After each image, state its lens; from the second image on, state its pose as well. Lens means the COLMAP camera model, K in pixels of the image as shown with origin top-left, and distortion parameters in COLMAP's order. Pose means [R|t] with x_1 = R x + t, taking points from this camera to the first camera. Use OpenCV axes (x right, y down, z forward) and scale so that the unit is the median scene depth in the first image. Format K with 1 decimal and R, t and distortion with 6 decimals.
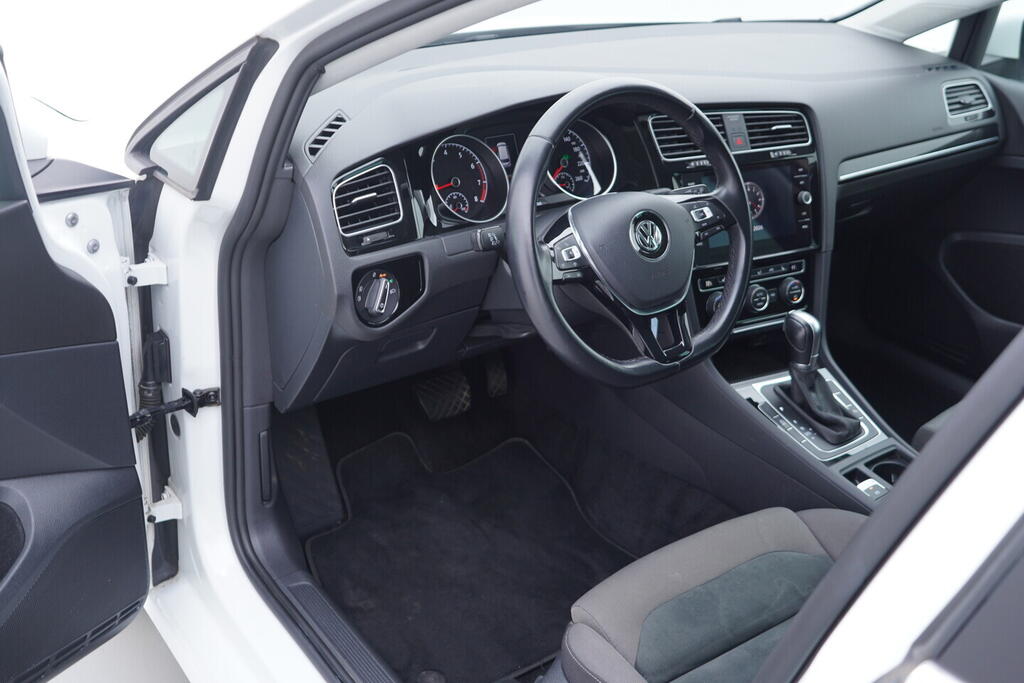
lens RADIAL K [[1059.7, 0, 518.1], [0, 1059.7, 333.6], [0, 0, 1]] dist [0.001267, 0.000000]
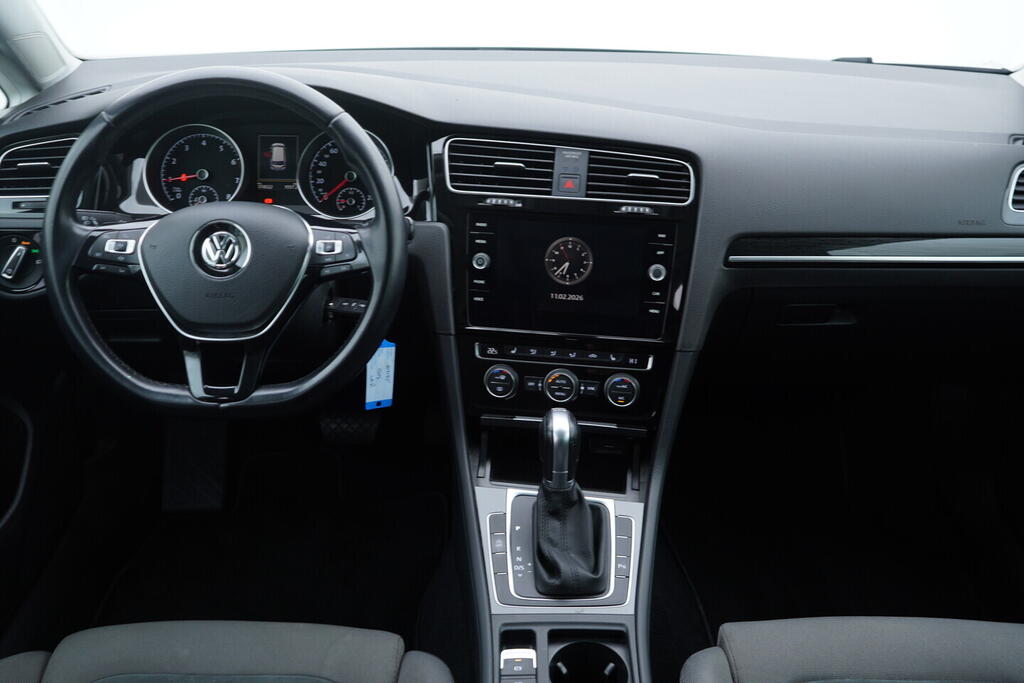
lens RADIAL K [[1059.7, 0, 512.5], [0, 1059.7, 333.7], [0, 0, 1]] dist [0.001267, 0.000000]
pose [[0.803247, 0.209358, -0.557641, 0.636864], [-0.239331, 0.970738, 0.019708, -0.079456], [0.545449, 0.117631, 0.829848, 0.338615]]
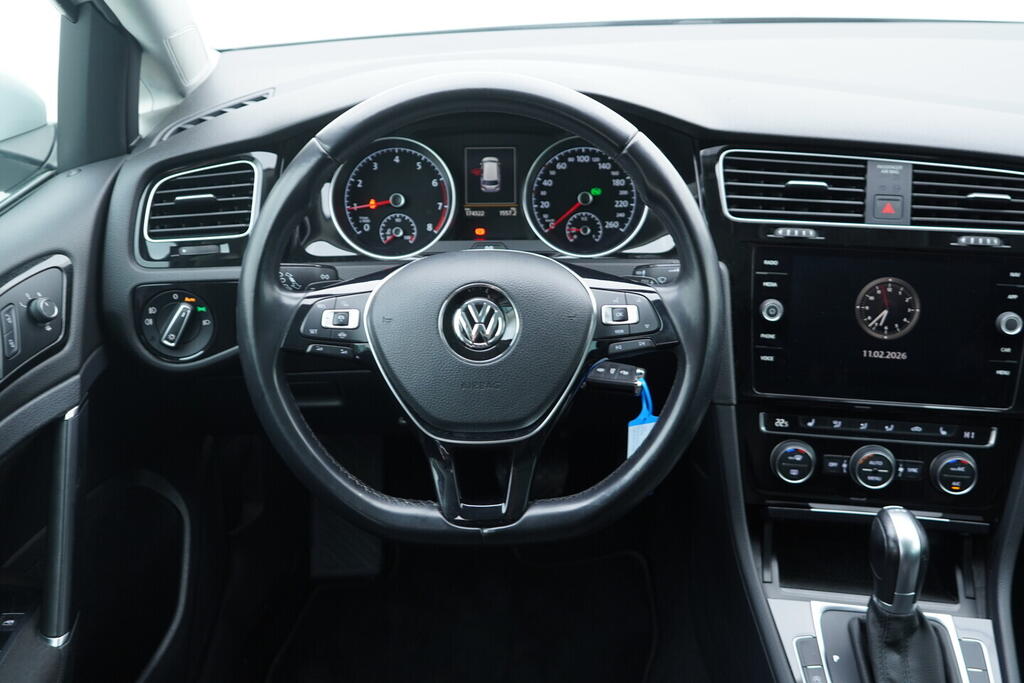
lens RADIAL K [[1059.7, 0, 511.8], [0, 1059.7, 336.7], [0, 0, 1]] dist [0.001267, 0.000000]
pose [[0.794254, 0.221335, -0.565837, 0.396342], [-0.220215, 0.972833, 0.071425, -0.106550], [0.566274, 0.067876, 0.821418, 0.388699]]
